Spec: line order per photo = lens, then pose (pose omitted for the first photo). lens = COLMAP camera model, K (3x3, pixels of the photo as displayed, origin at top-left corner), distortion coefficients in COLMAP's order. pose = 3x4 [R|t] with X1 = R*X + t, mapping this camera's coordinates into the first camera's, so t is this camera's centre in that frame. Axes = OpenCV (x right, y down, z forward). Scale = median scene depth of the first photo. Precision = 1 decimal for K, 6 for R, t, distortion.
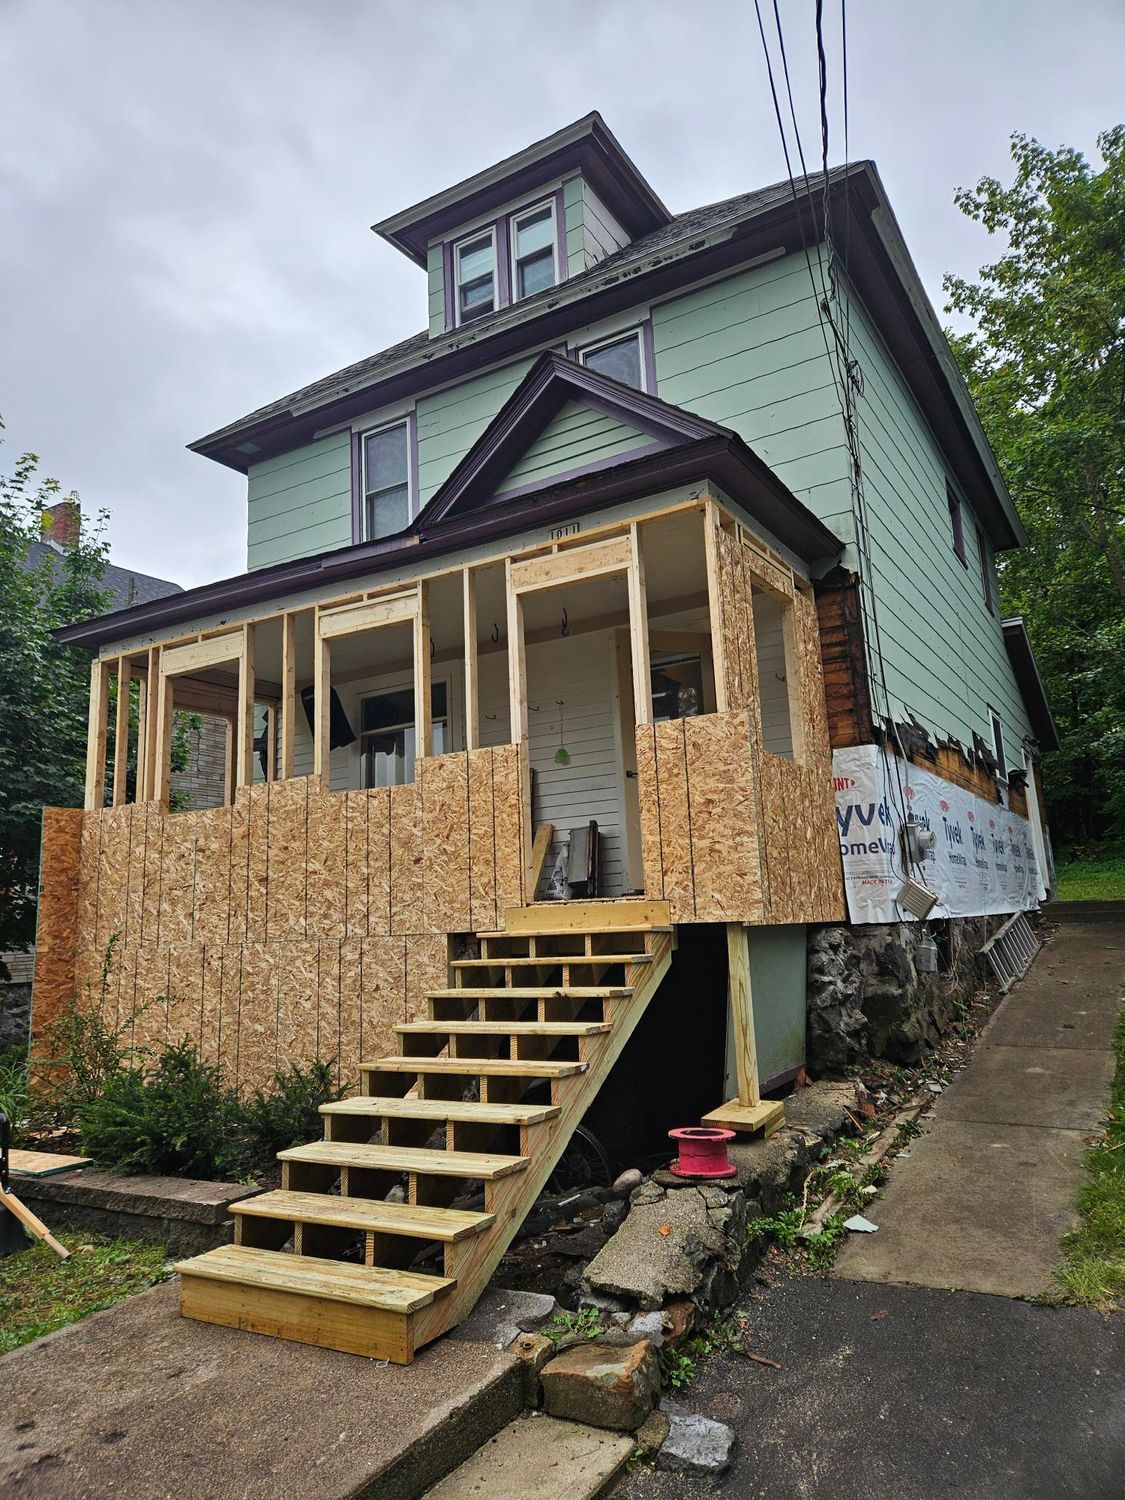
lens RADIAL K [[992.5, 0, 562.5], [0, 992.5, 750.0], [0, 0, 1]] dist [0.072910, -0.056143]
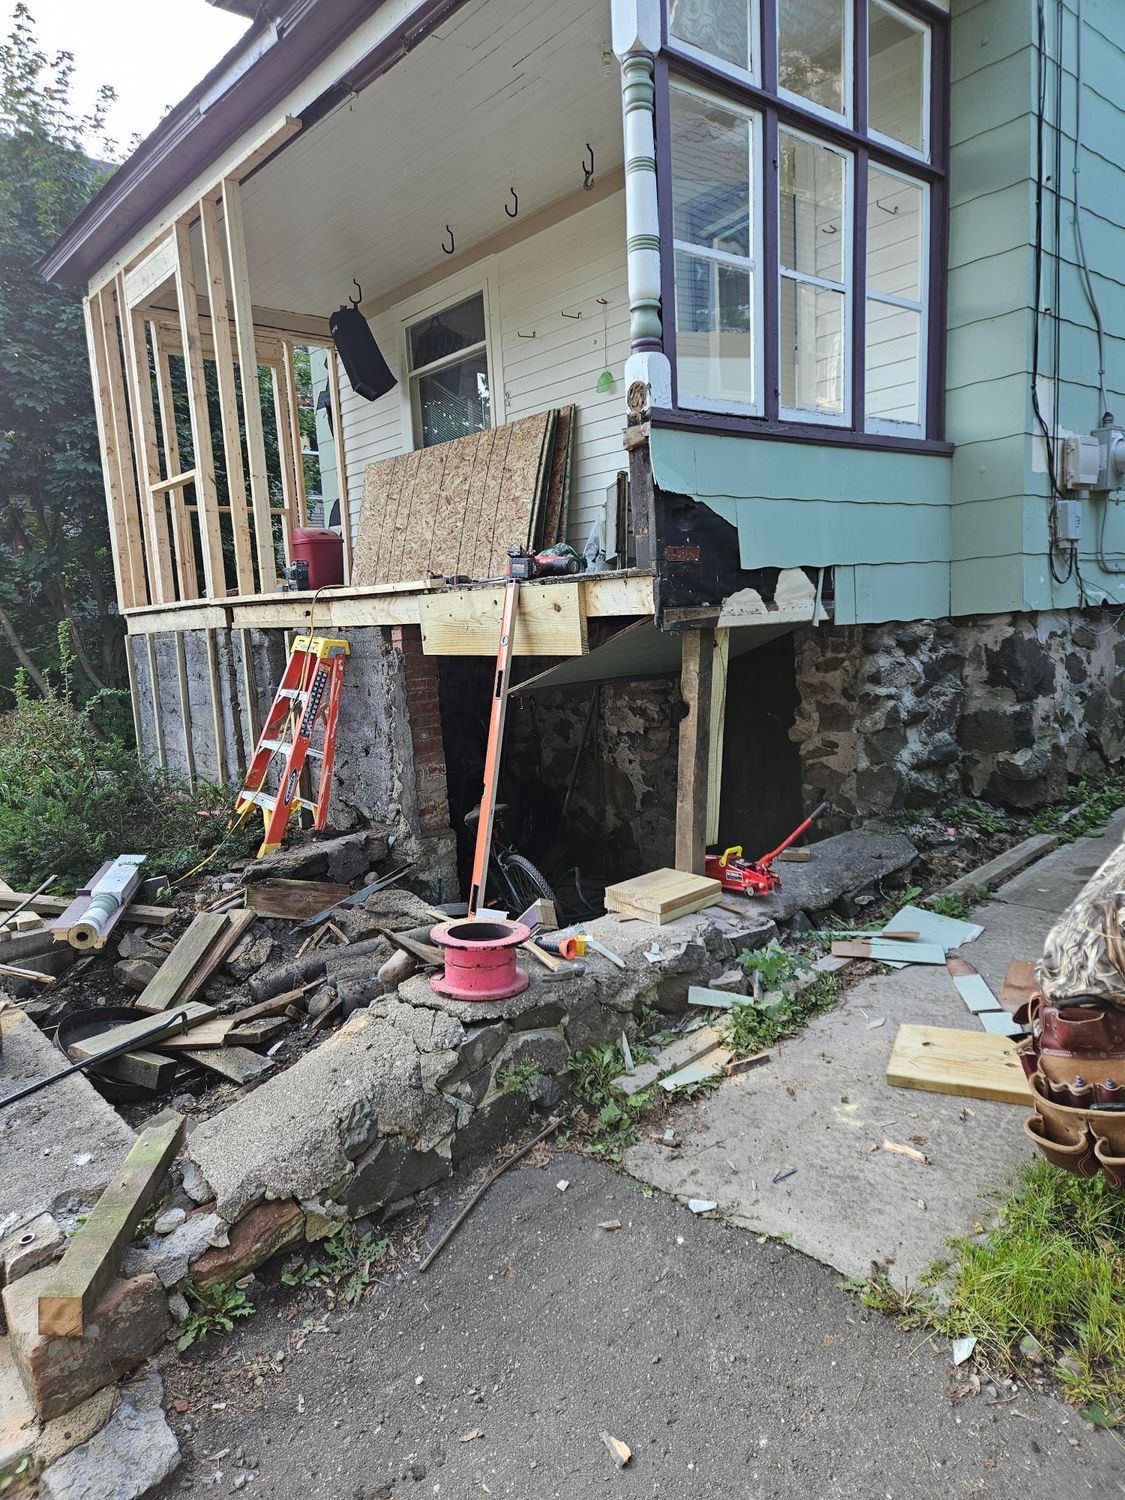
lens RADIAL K [[992.5, 0, 562.5], [0, 992.5, 750.0], [0, 0, 1]] dist [0.072910, -0.056143]
pose [[0.954375, 0.037591, -0.296235, 0.244215], [0.058288, 0.949510, 0.308275, 0.041513], [0.292866, -0.311477, 0.903997, 0.290261]]
